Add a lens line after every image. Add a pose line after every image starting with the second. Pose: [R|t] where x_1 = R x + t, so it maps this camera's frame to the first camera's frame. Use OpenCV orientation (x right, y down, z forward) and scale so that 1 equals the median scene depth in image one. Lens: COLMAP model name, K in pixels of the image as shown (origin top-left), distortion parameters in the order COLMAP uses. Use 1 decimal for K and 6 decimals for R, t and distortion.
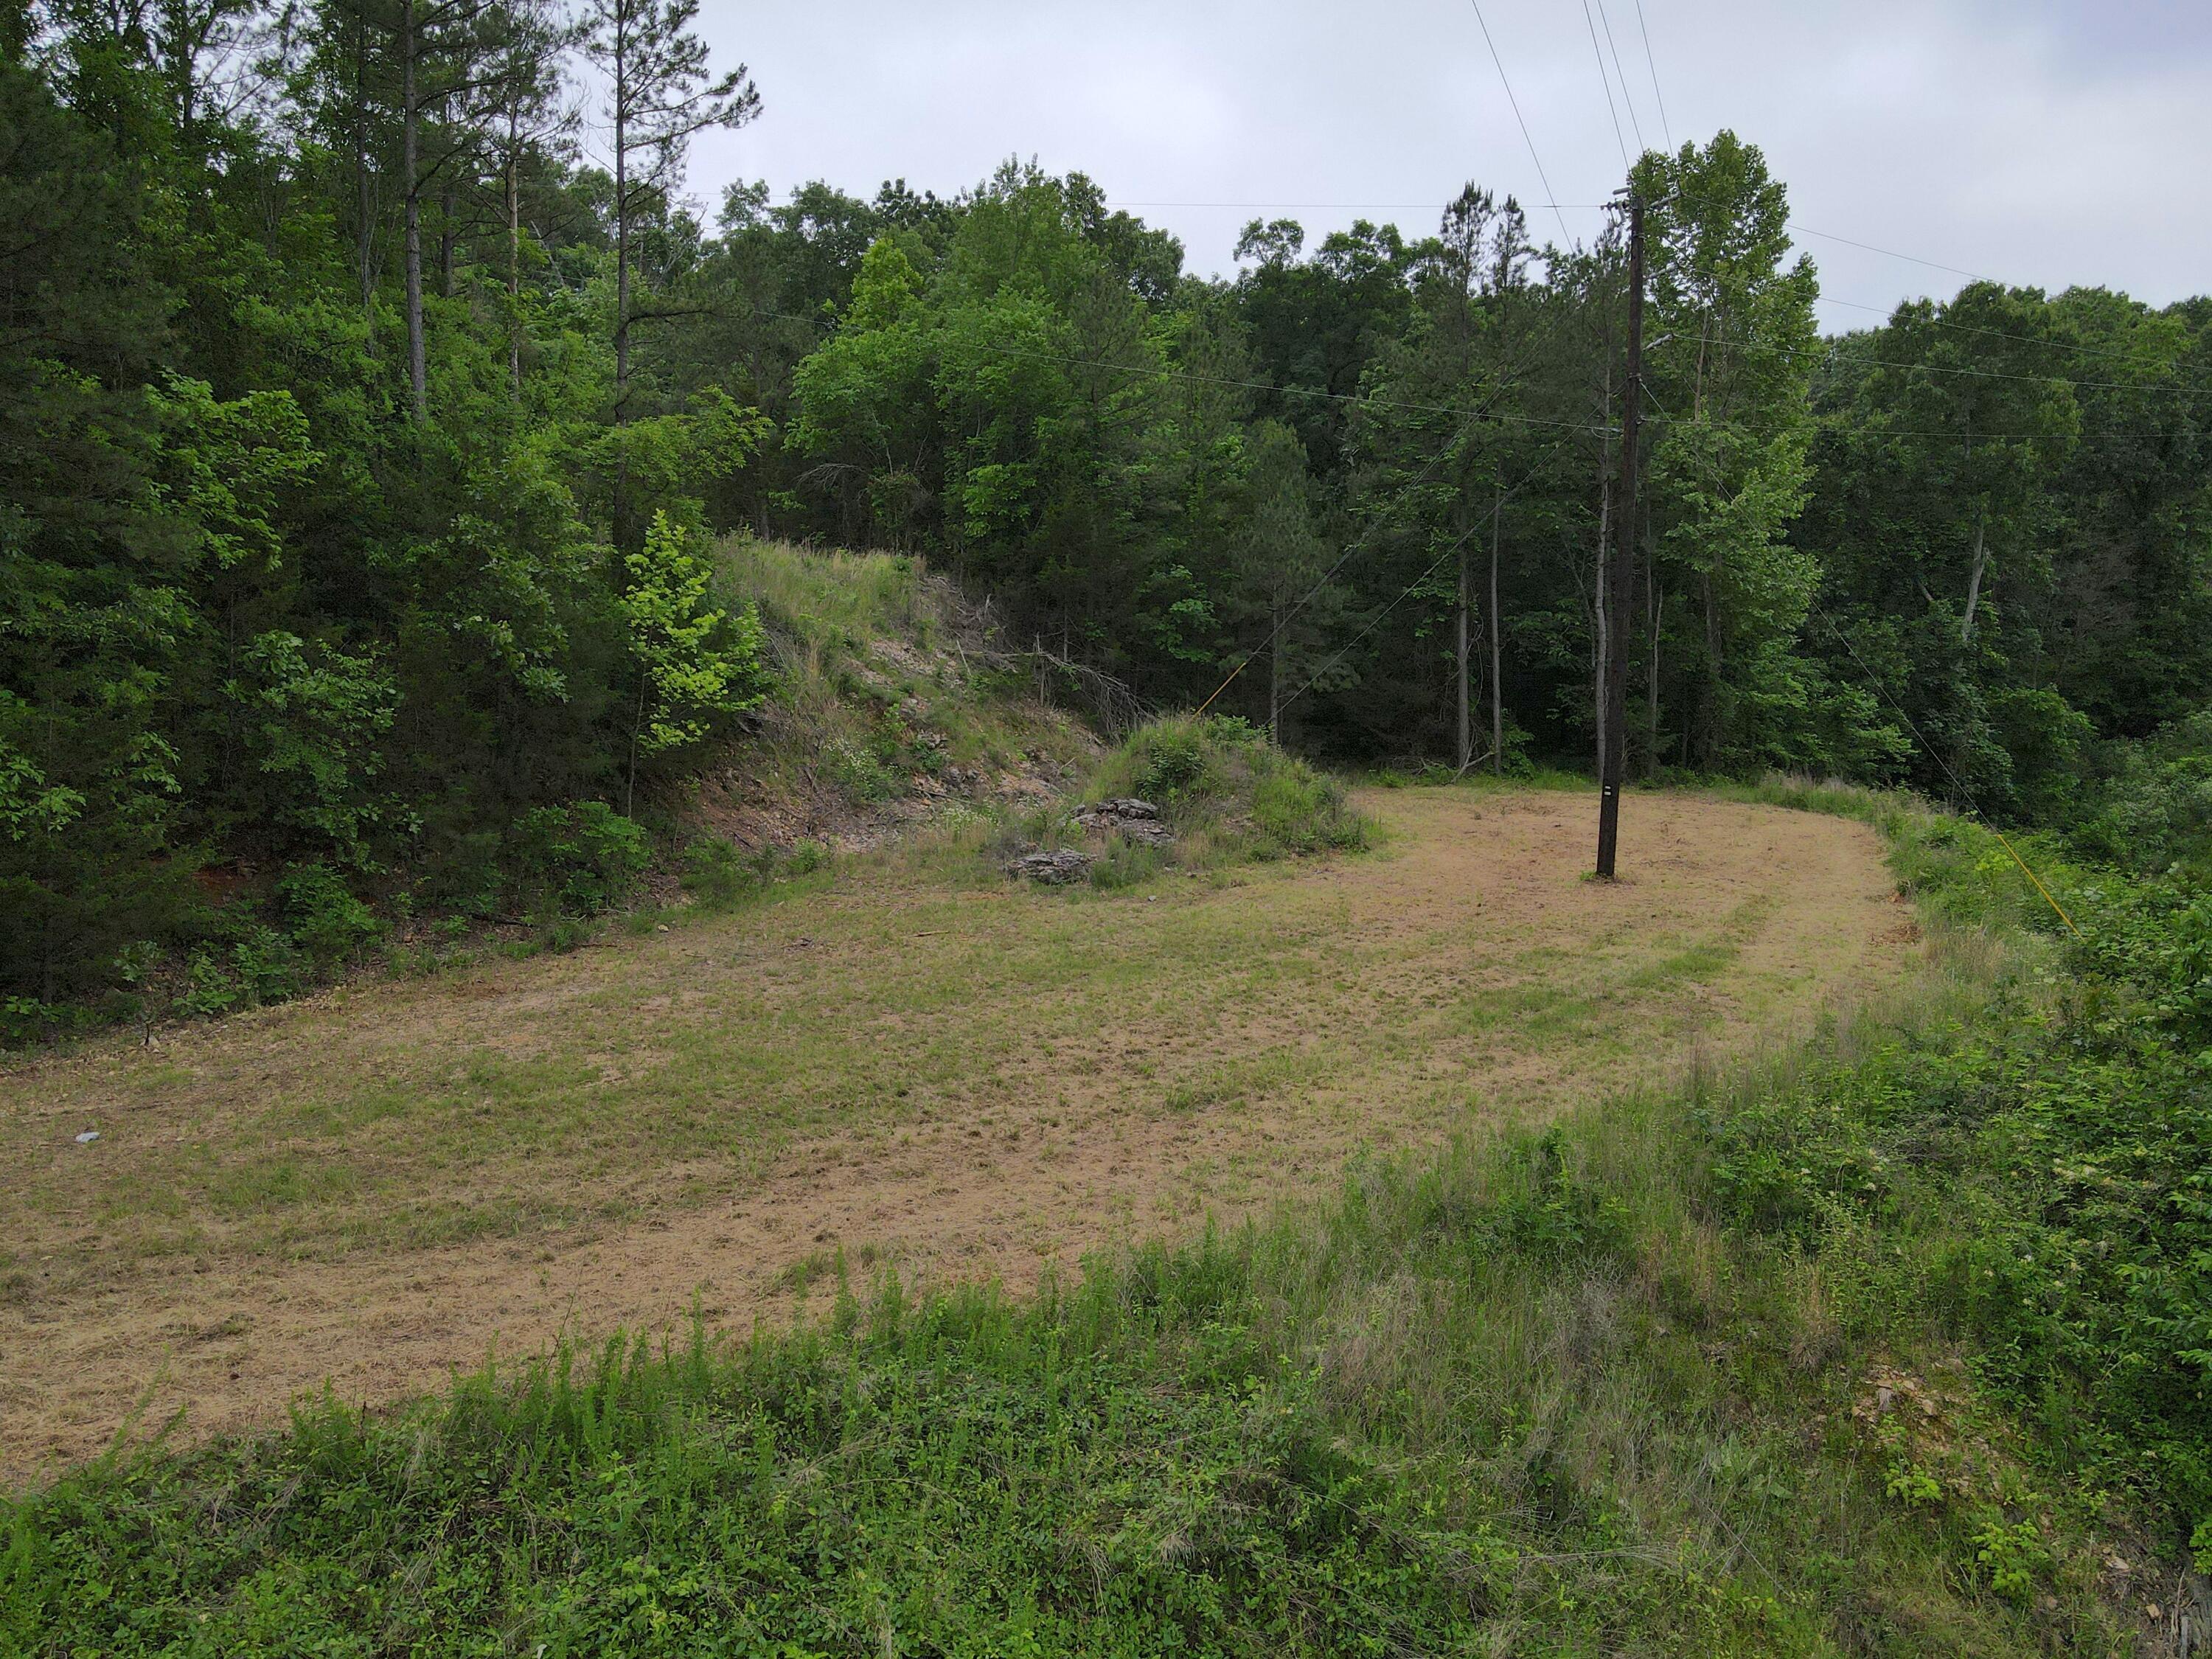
lens RADIAL K [[1541.2, 0, 1110.5], [0, 1541.2, 832.9], [0, 0, 1]] dist [0.001315, 0.000811]
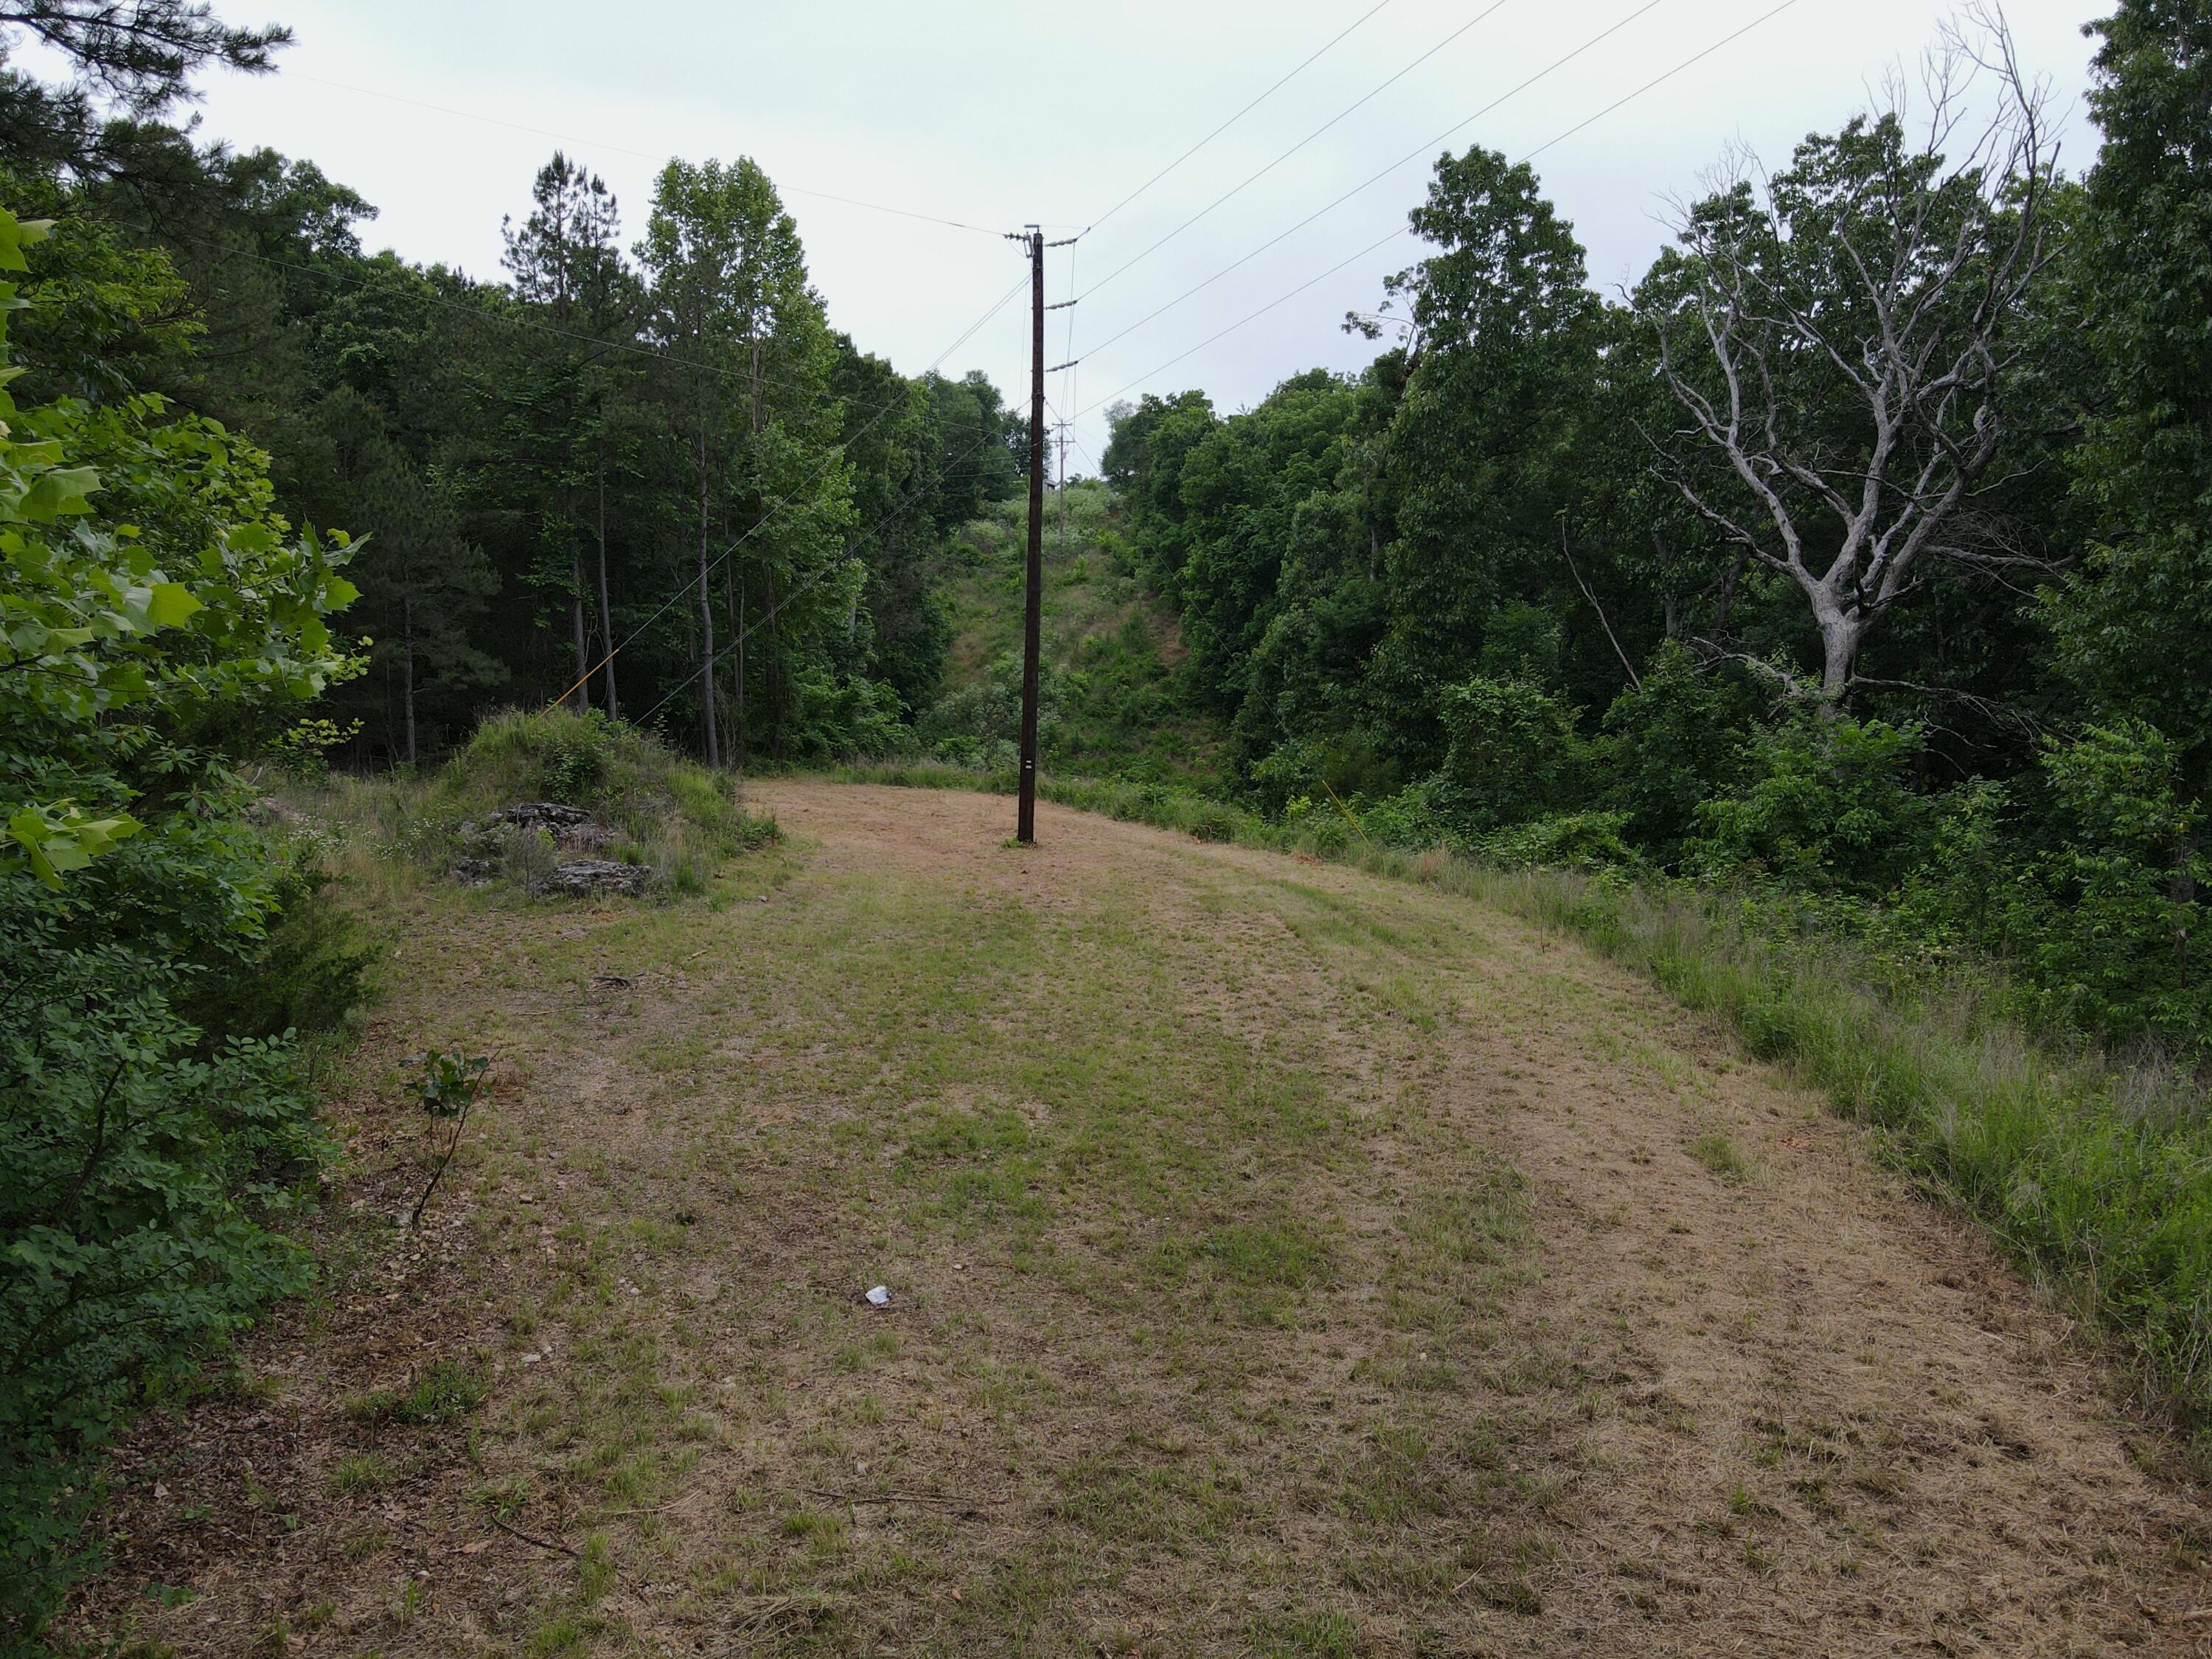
lens RADIAL K [[1541.2, 0, 1110.3], [0, 1541.2, 826.2], [0, 0, 1]] dist [0.001315, 0.000811]
pose [[0.682669, -0.076539, 0.726708, -0.252624], [0.081030, 0.996295, 0.028813, -0.005581], [-0.726221, 0.039216, 0.686342, 0.109799]]
